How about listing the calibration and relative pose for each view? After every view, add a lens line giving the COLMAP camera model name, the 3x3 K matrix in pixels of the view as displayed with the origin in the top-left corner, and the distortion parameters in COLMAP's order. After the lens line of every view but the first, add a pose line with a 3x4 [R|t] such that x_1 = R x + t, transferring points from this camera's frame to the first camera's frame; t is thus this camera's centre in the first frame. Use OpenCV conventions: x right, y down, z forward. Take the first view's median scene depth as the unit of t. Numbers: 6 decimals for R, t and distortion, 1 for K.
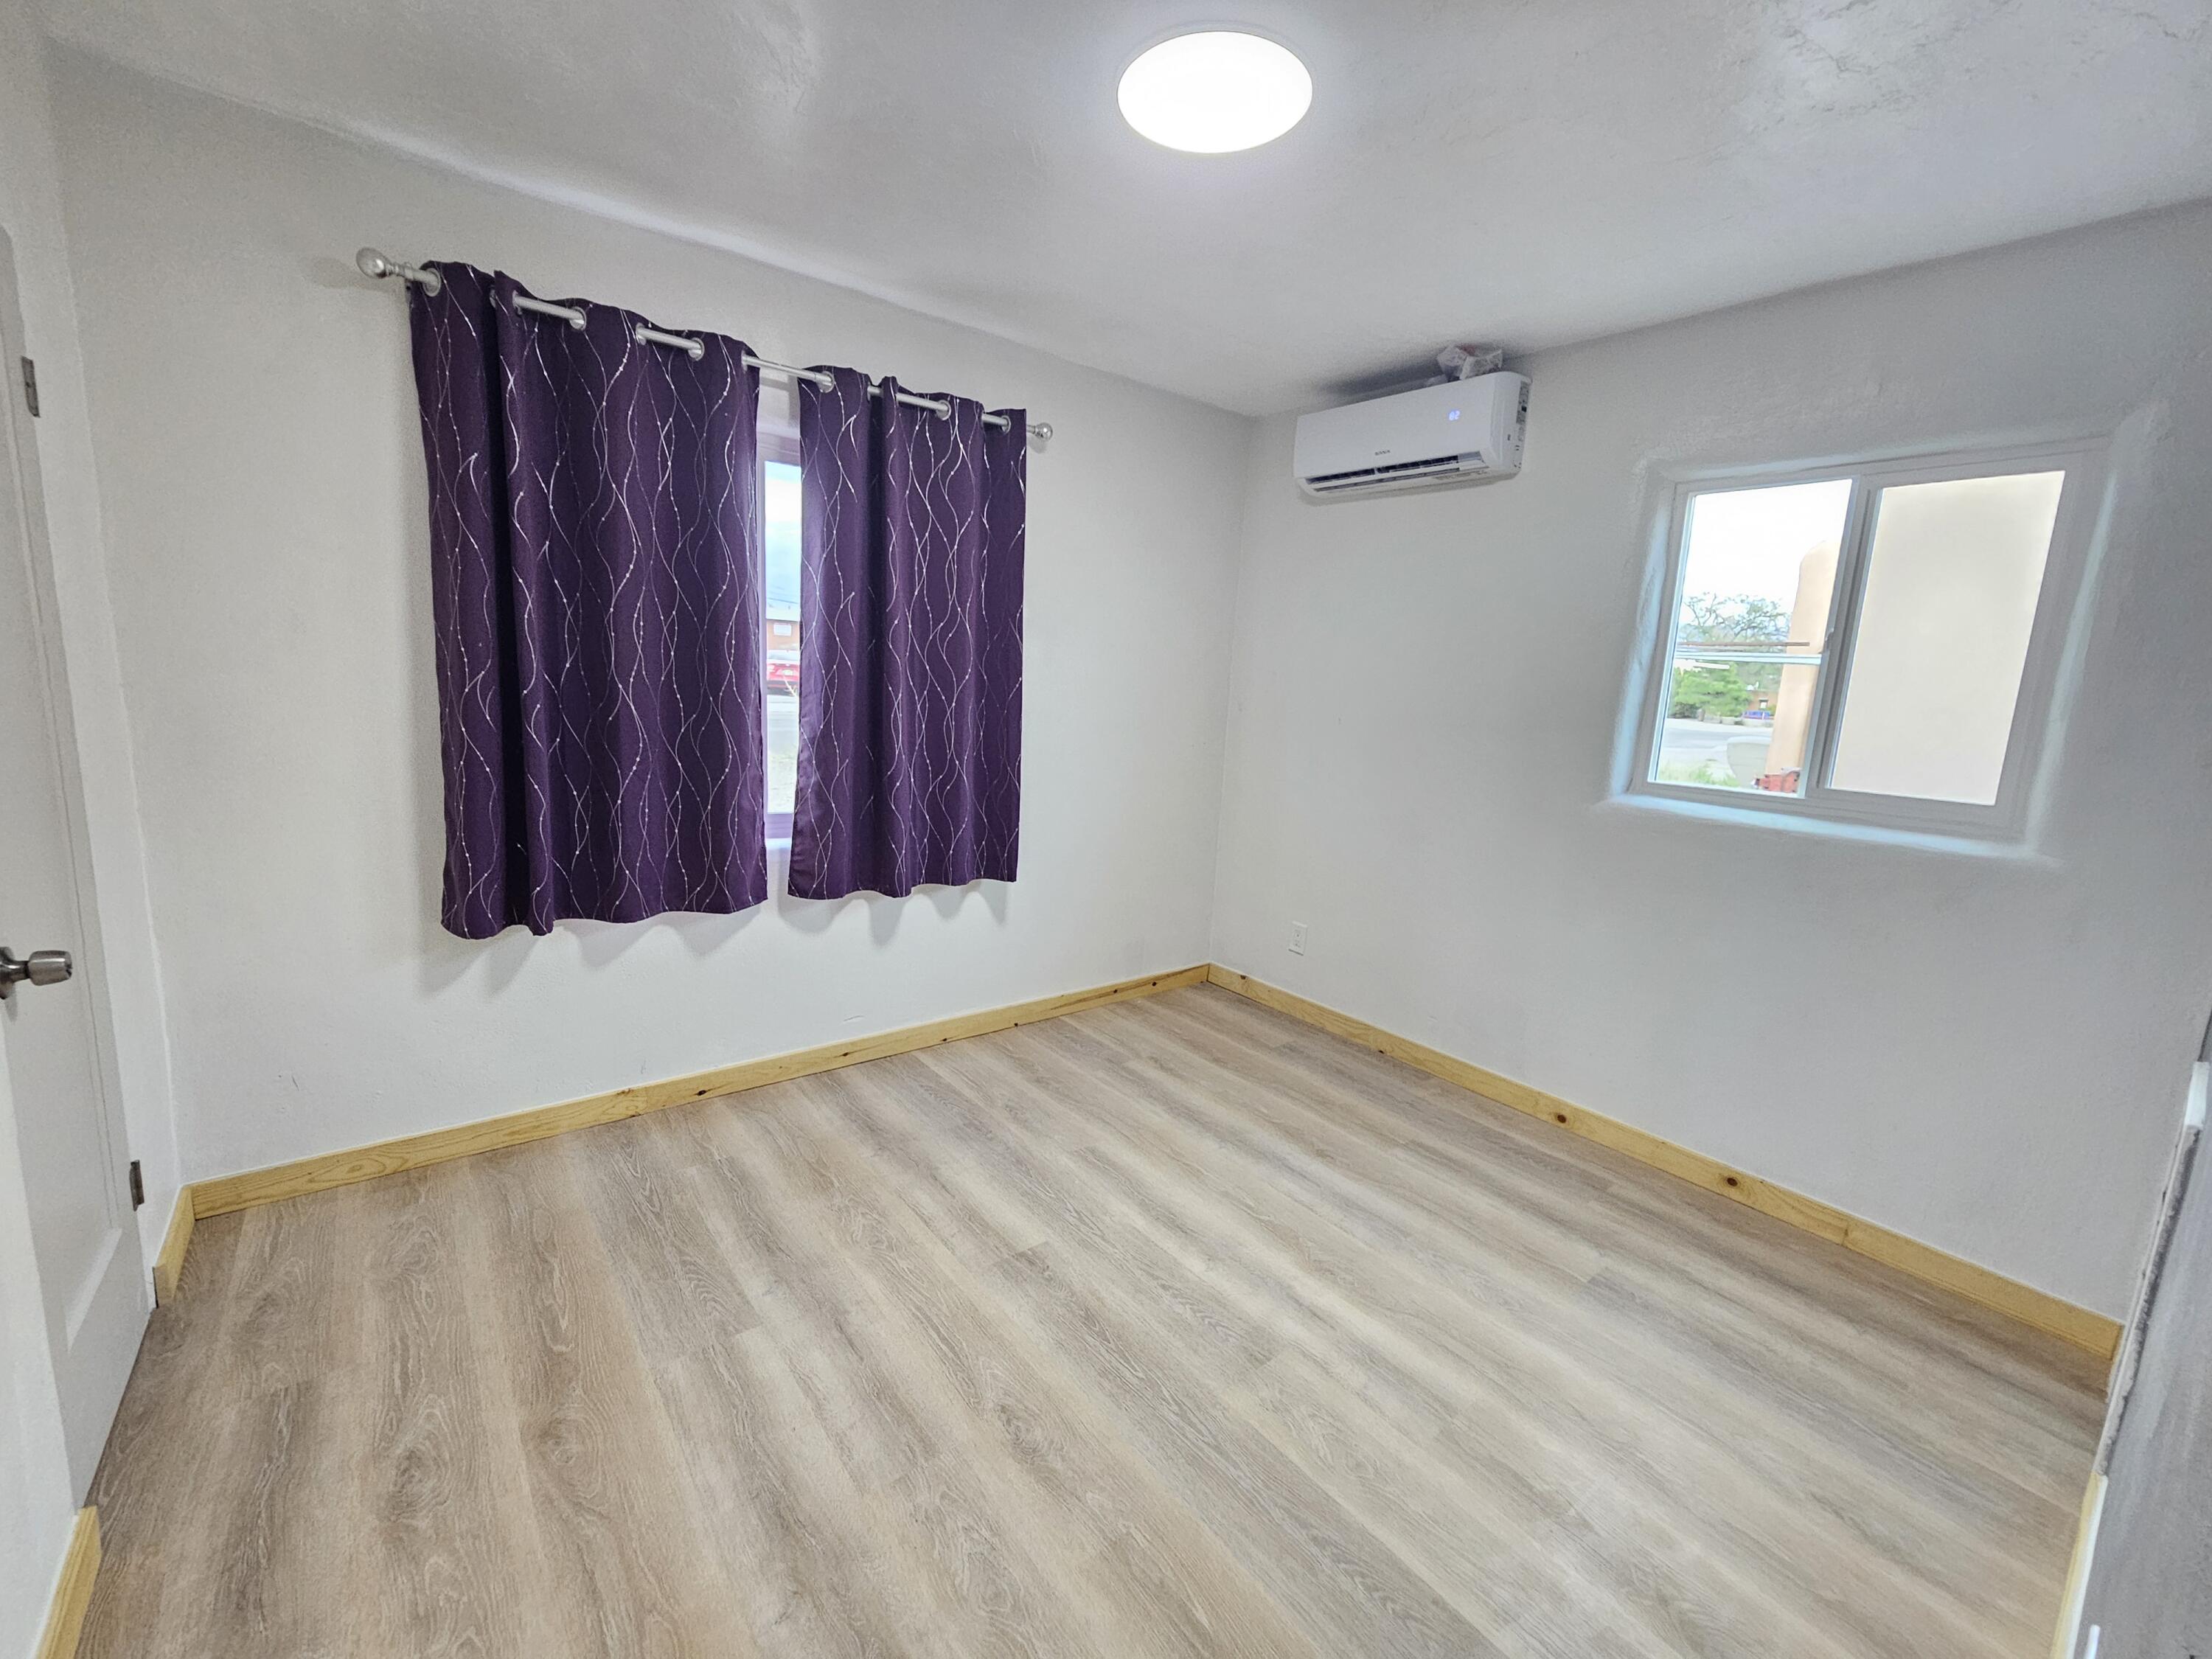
lens RADIAL K [[909.3, 0, 1106.0], [0, 909.3, 829.5], [0, 0, 1]] dist [-0.000717, -0.000157]
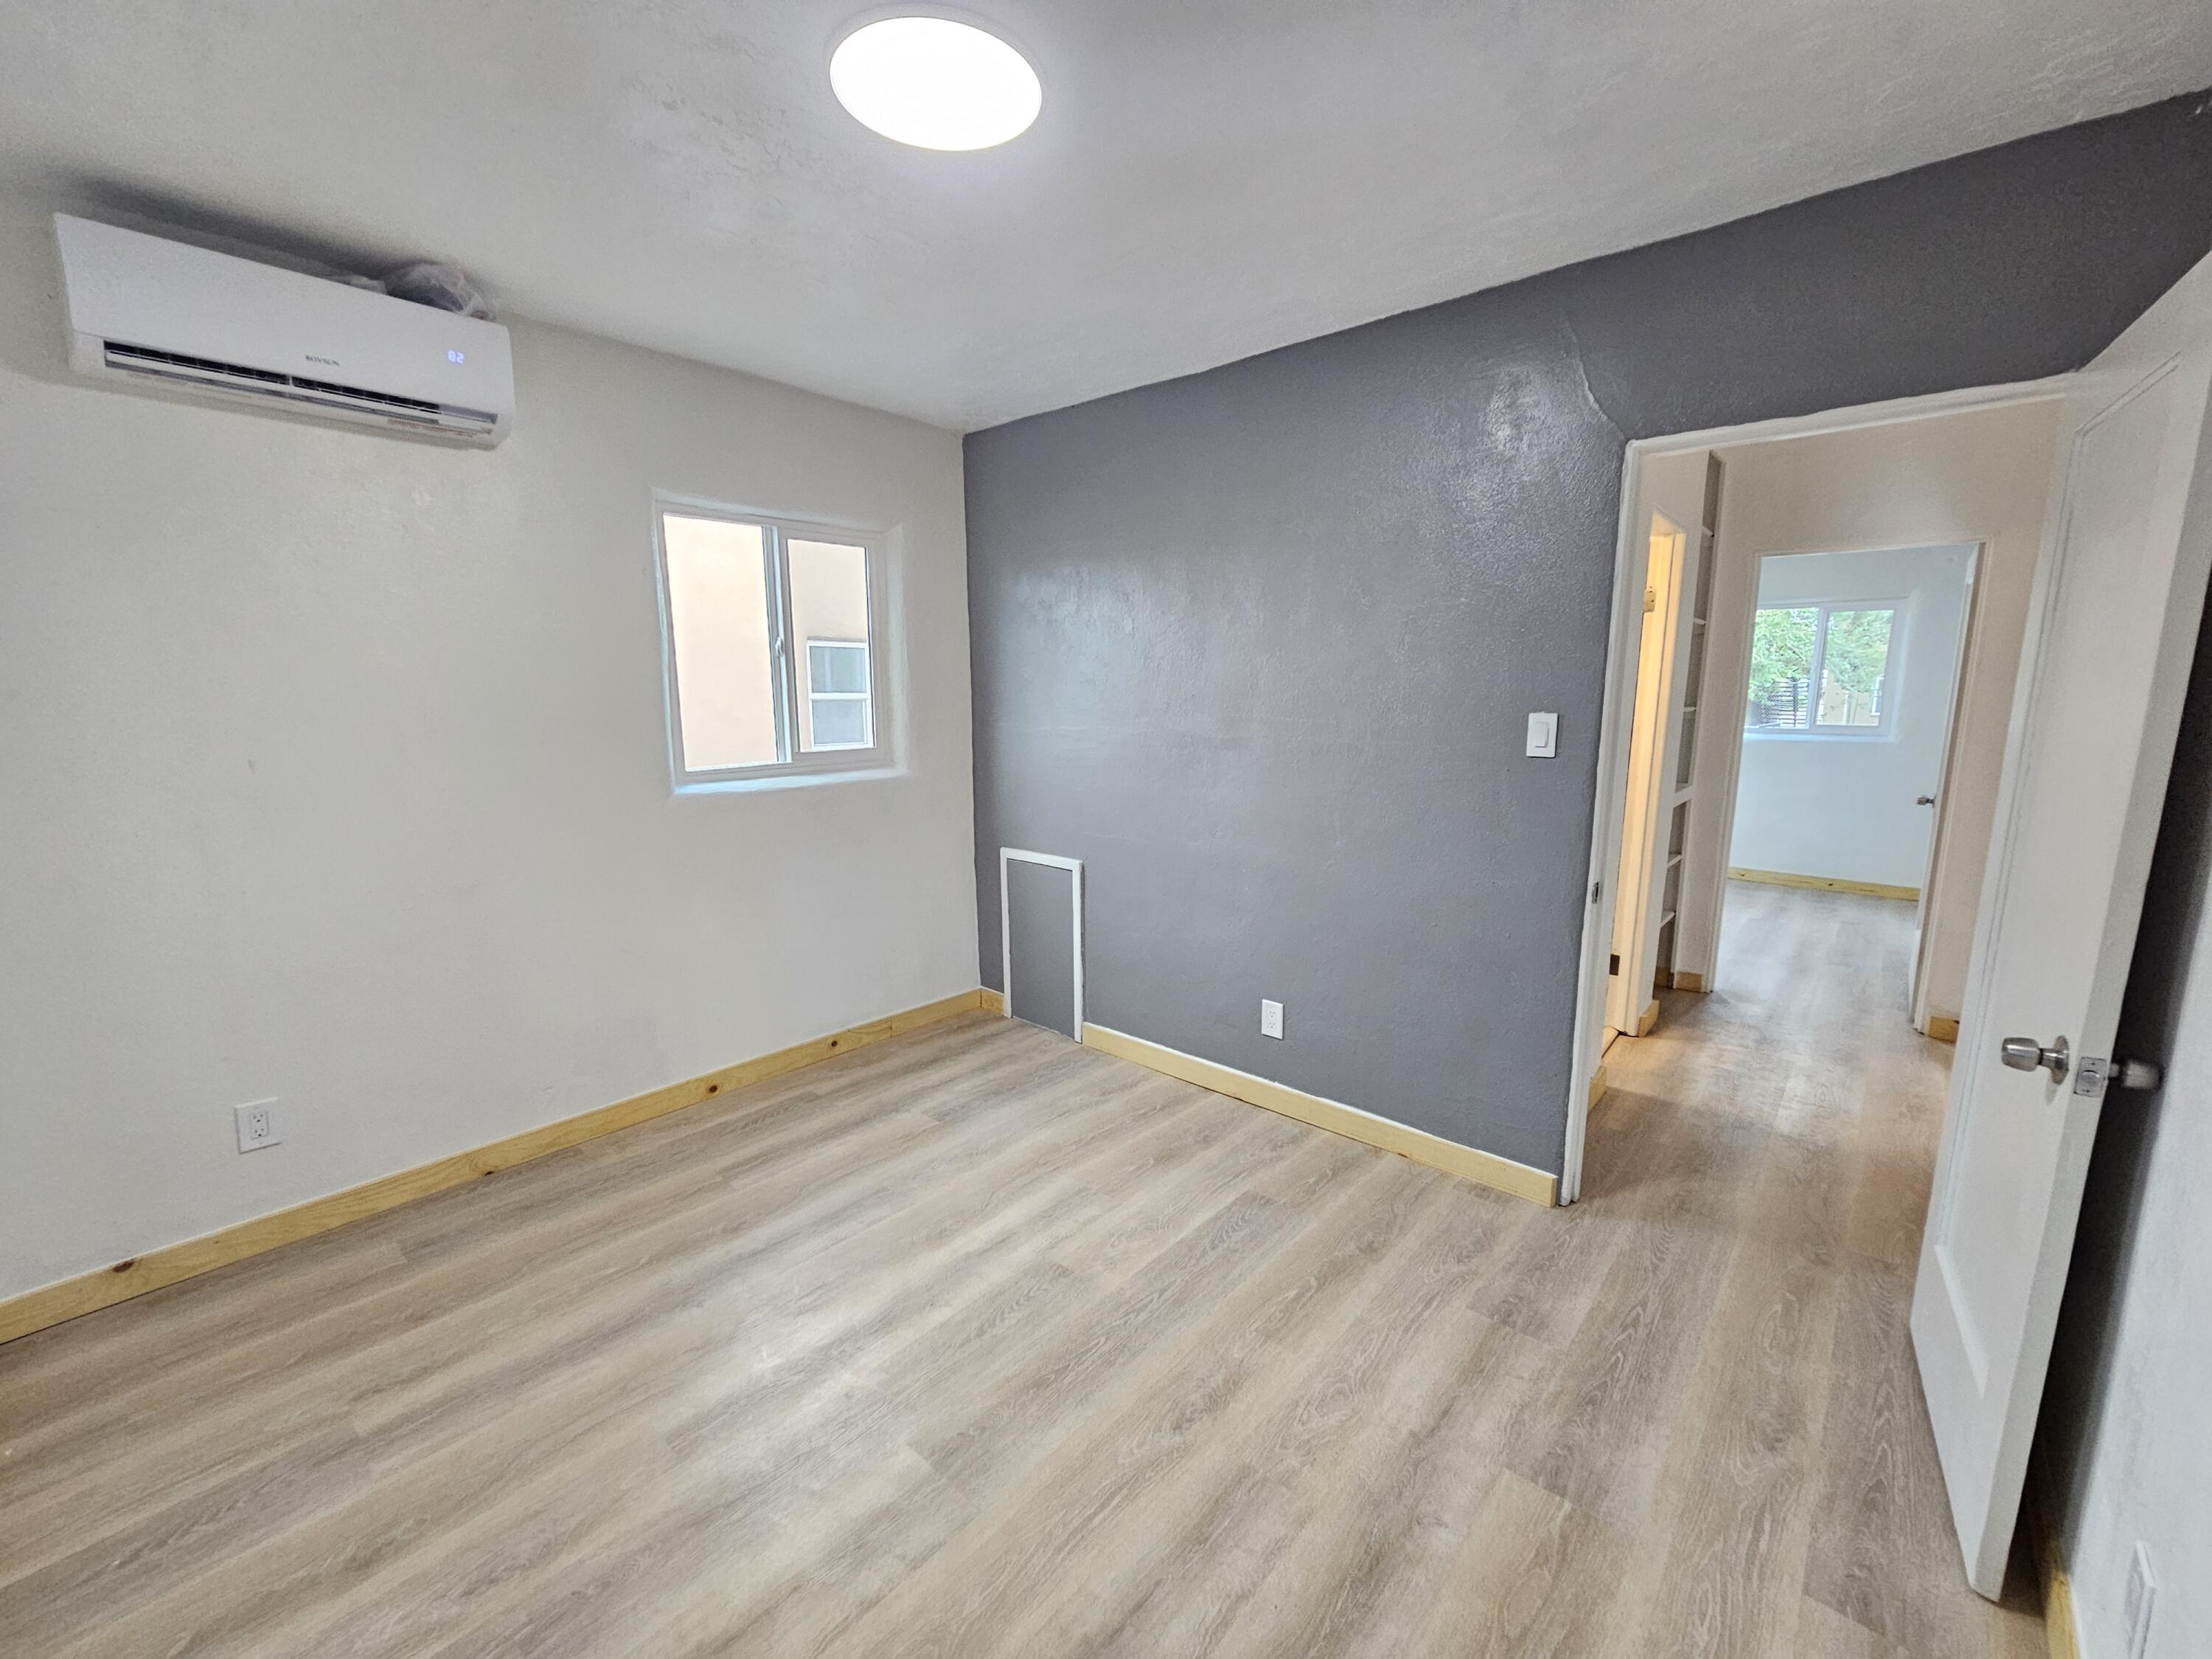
lens RADIAL K [[907.1, 0, 1104.0], [0, 907.1, 835.8], [0, 0, 1]] dist [-0.001532, 0.000056]
pose [[-0.171077, -0.216378, 0.961204, -0.741621], [0.162489, 0.956031, 0.244134, -0.212150], [-0.971766, 0.197951, -0.128395, 0.849981]]
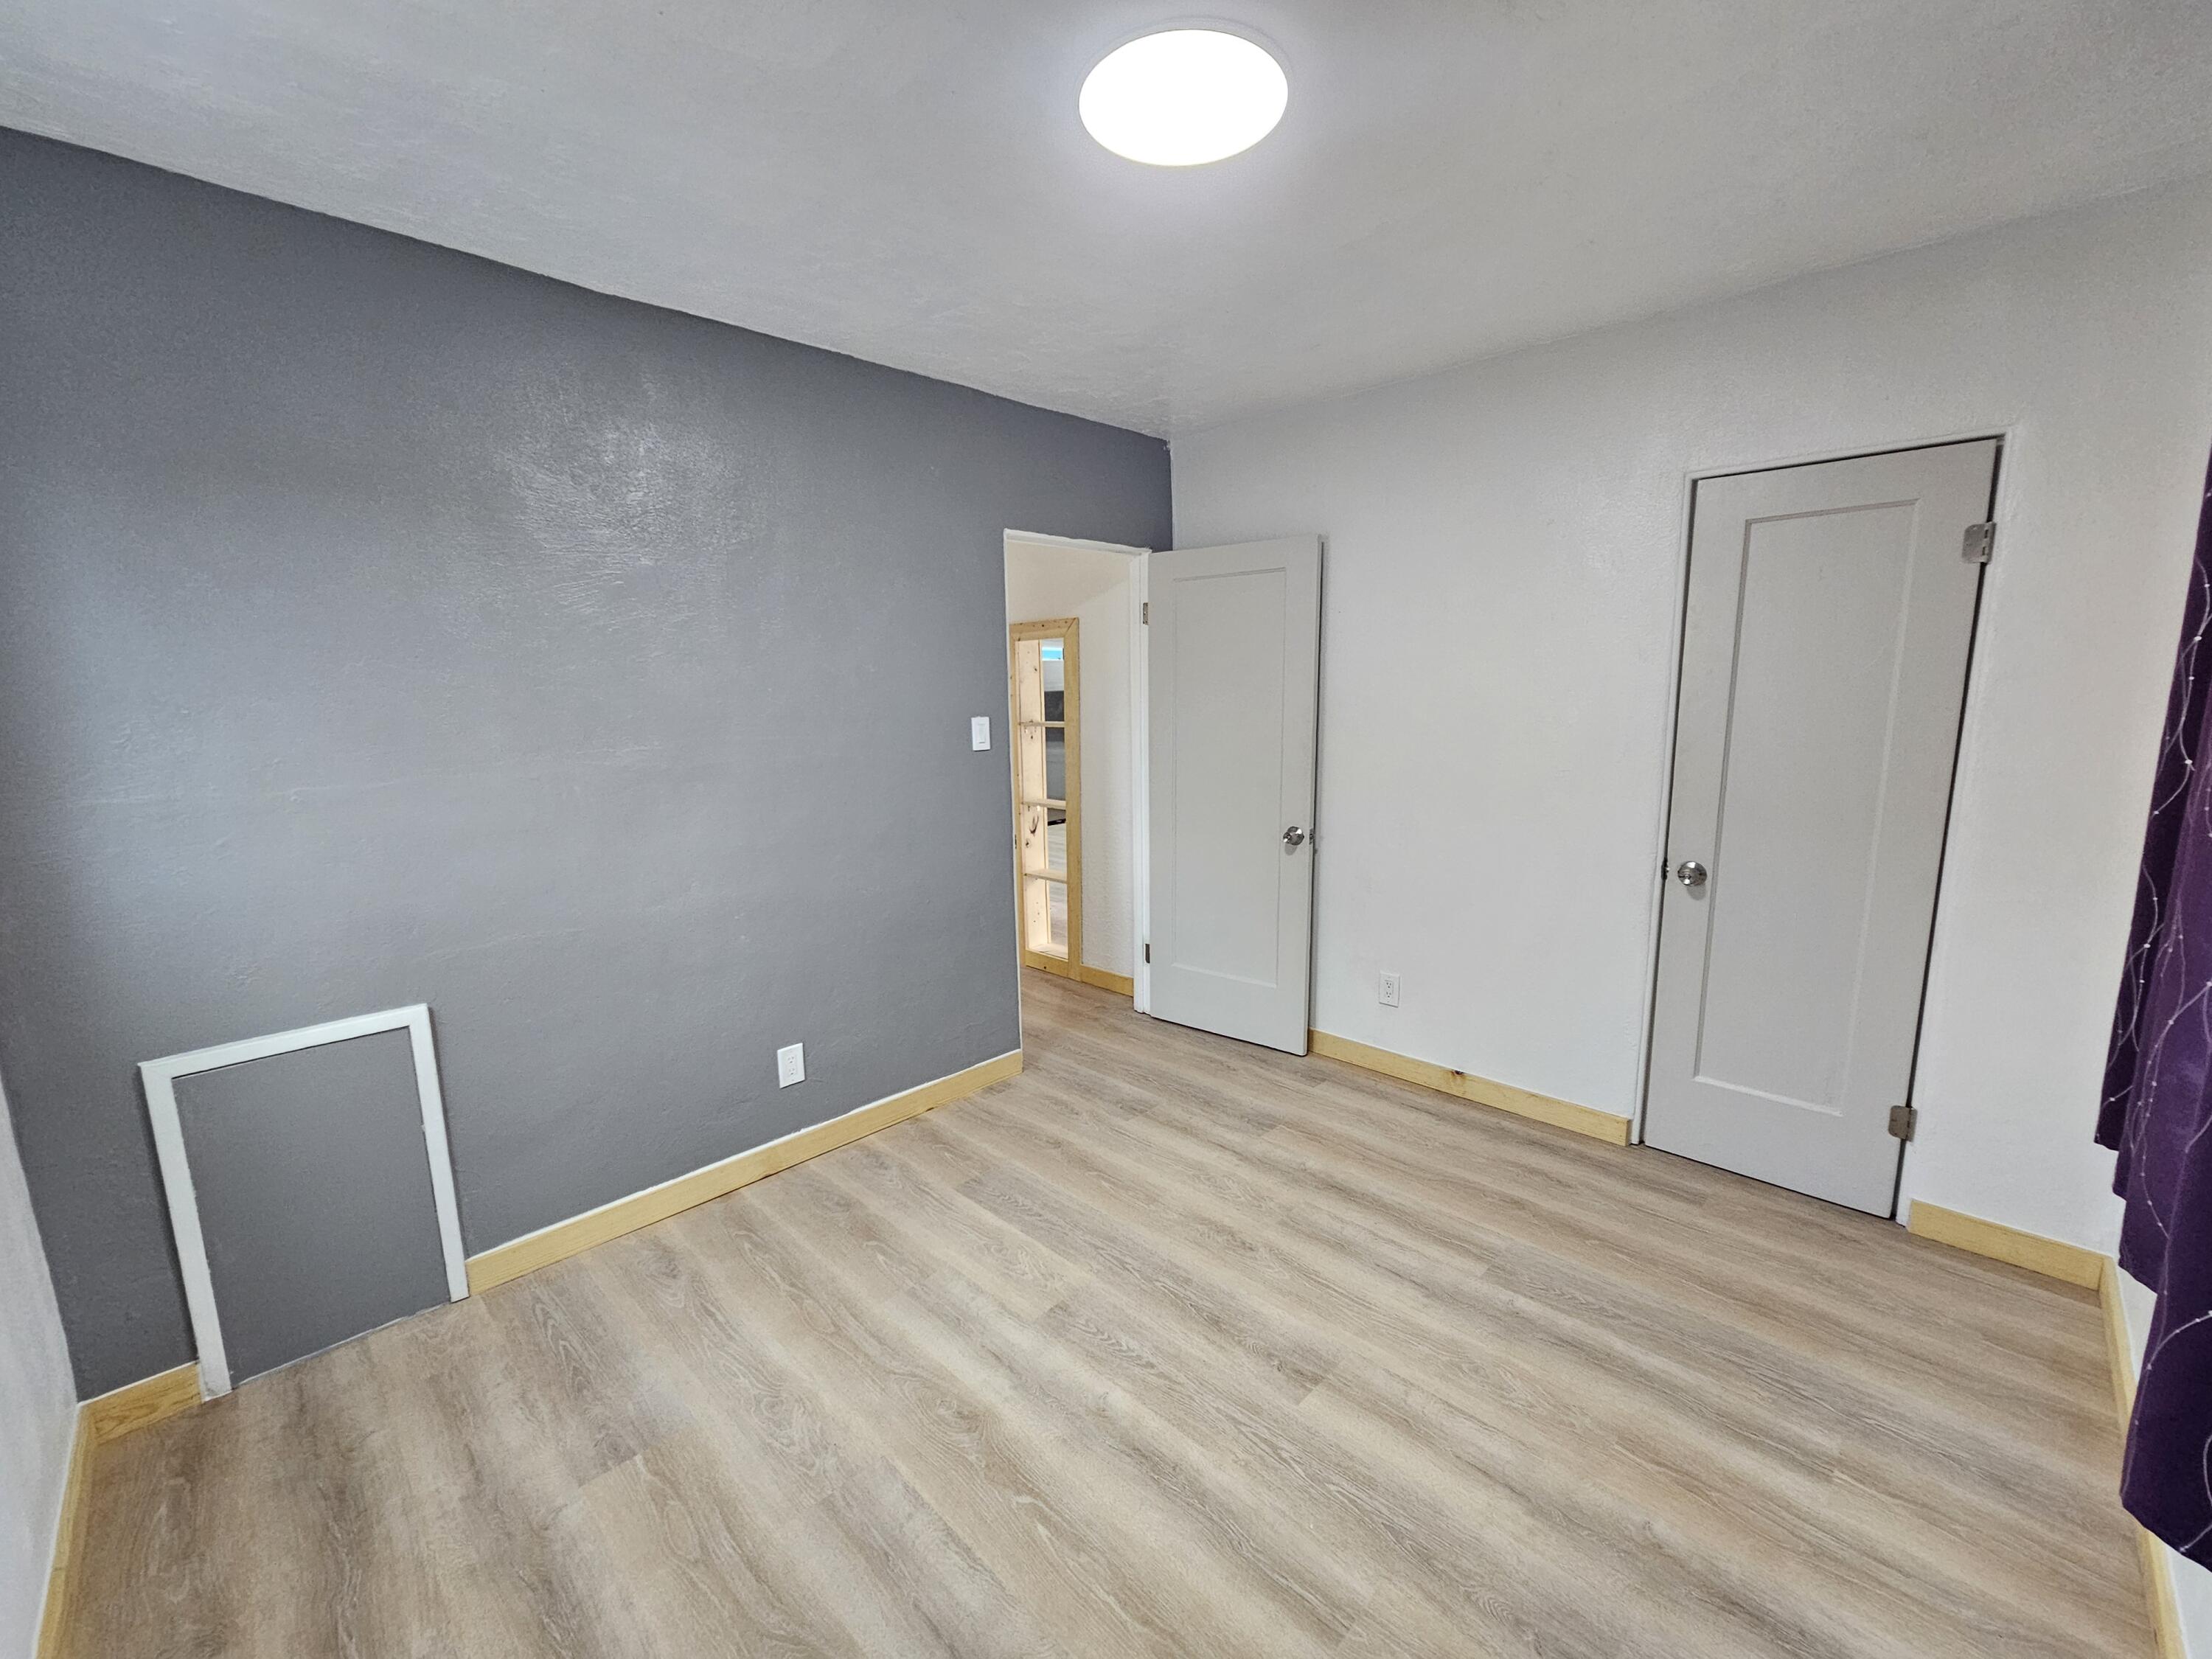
lens RADIAL K [[907.1, 0, 1104.0], [0, 907.1, 835.8], [0, 0, 1]] dist [-0.001532, 0.000056]
pose [[-0.992138, -0.019330, -0.123649, 0.228505], [-0.058572, 0.944836, 0.322265, -0.302666], [0.110599, 0.326974, -0.938539, 1.621643]]
